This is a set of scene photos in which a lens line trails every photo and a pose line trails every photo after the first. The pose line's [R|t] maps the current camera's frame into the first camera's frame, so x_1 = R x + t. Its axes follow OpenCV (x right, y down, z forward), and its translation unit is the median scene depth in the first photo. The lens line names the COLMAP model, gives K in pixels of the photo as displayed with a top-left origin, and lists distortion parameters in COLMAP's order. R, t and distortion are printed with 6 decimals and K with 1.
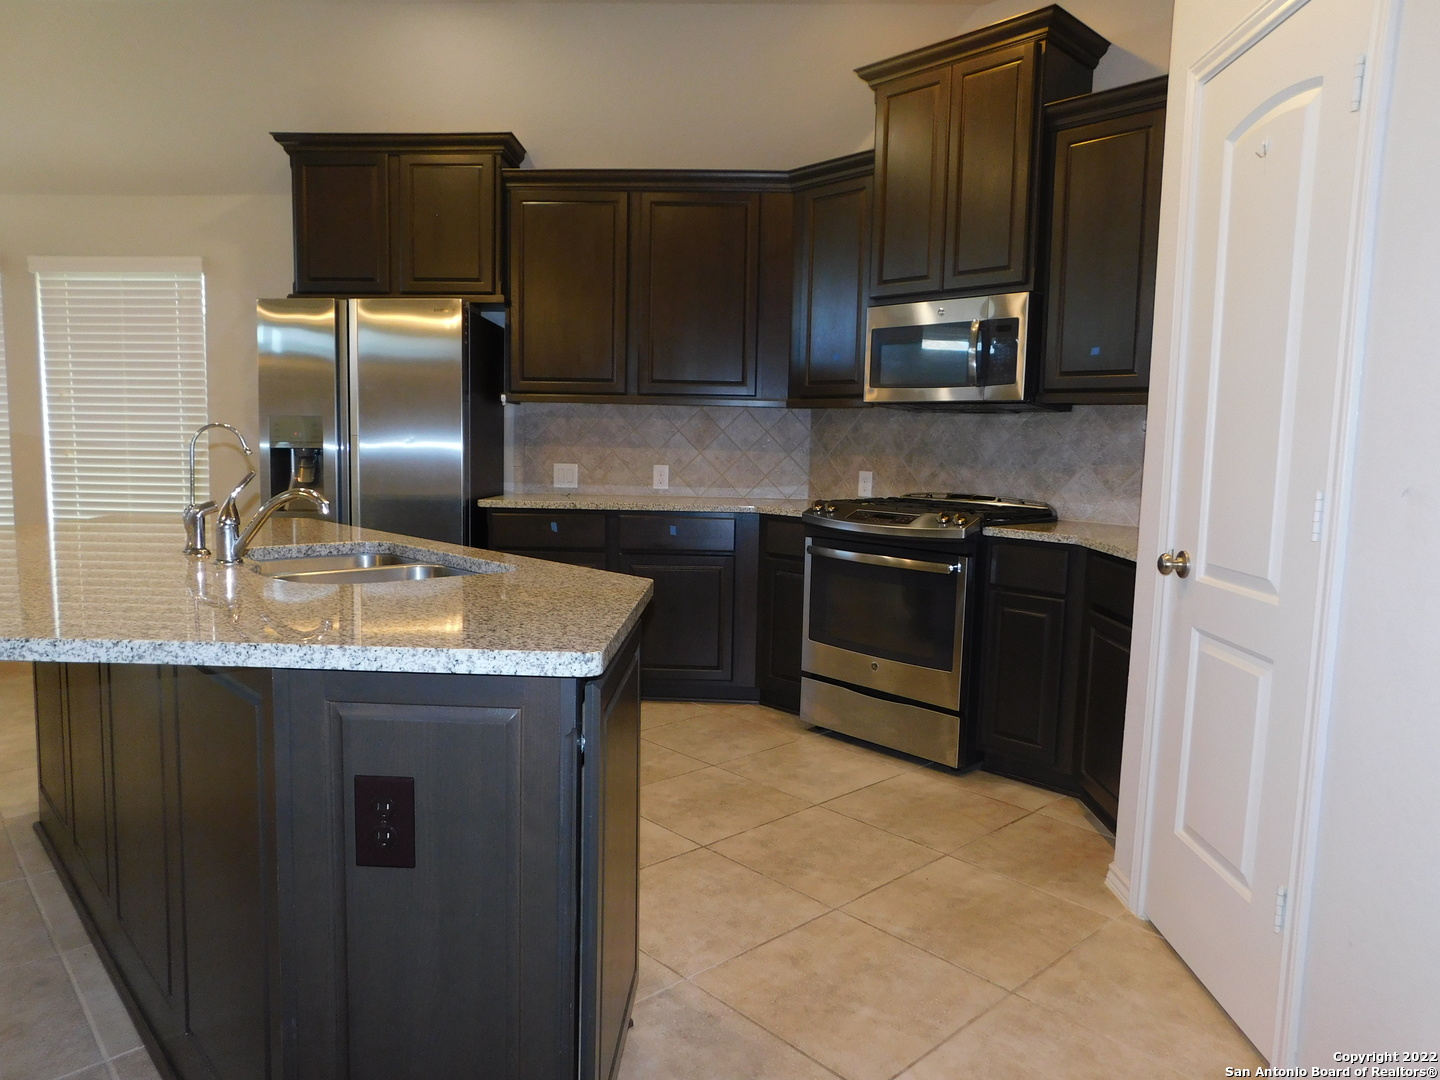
lens RADIAL K [[974.3, 0, 716.7], [0, 974.3, 526.8], [0, 0, 1]] dist [-0.041475, 0.074868]
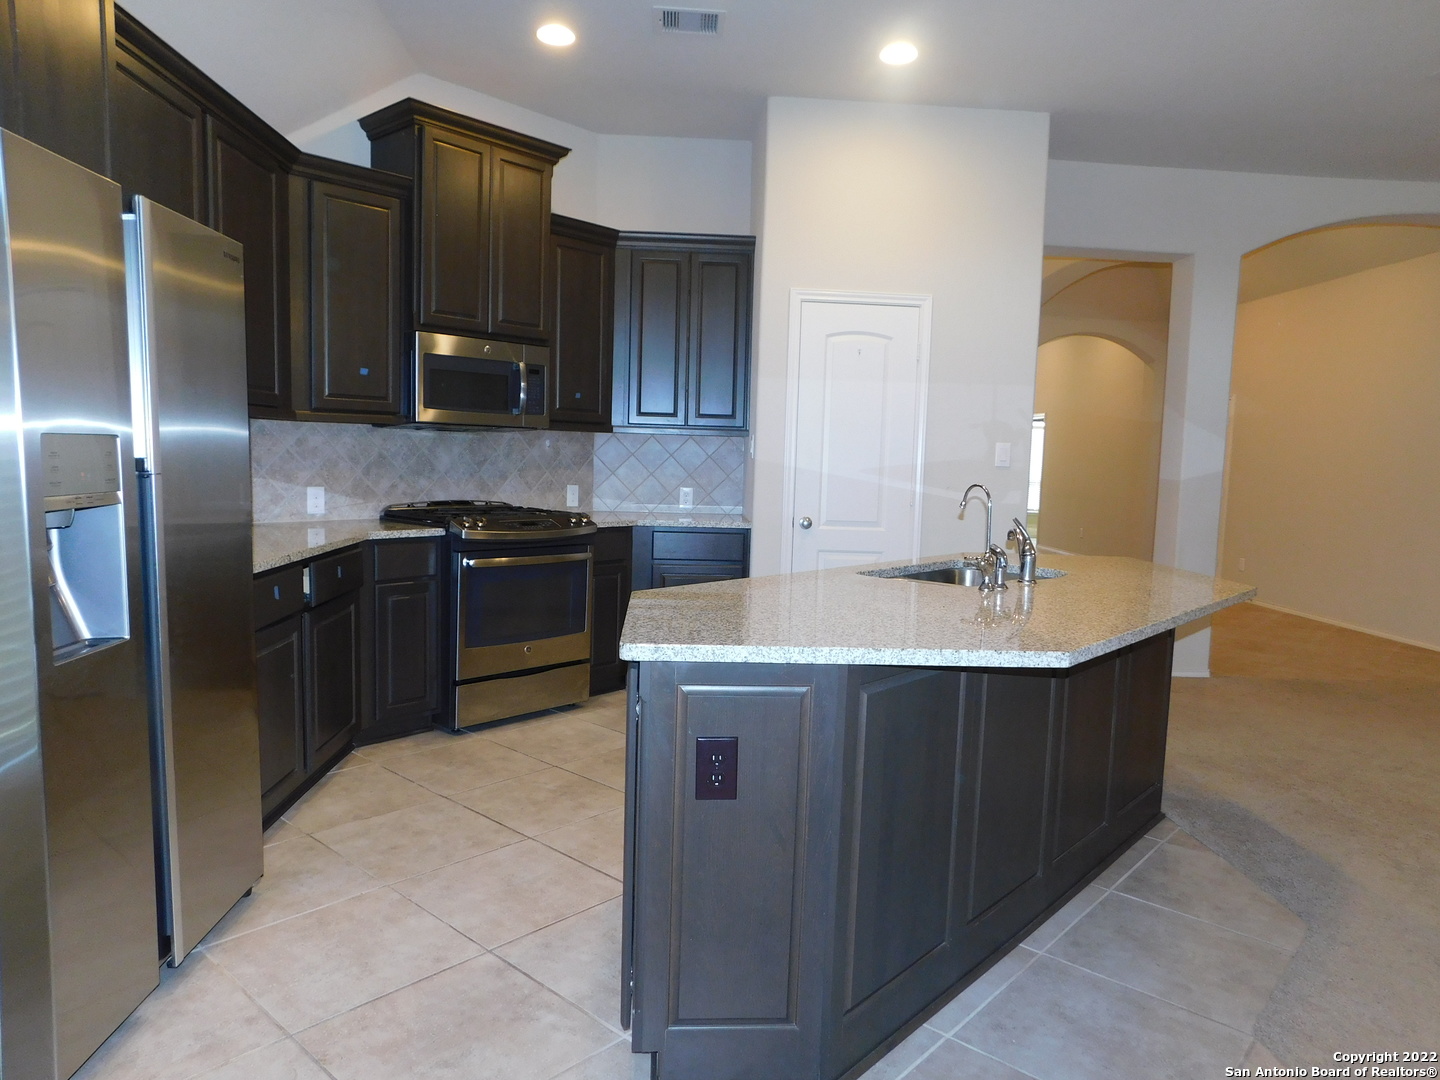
lens RADIAL K [[974.3, 0, 716.7], [0, 974.3, 526.8], [0, 0, 1]] dist [-0.041475, 0.074868]
pose [[-0.094931, -0.105732, 0.989853, -0.865623], [0.057604, 0.992094, 0.111496, -0.105865], [-0.993816, 0.067604, -0.088089, 0.726999]]
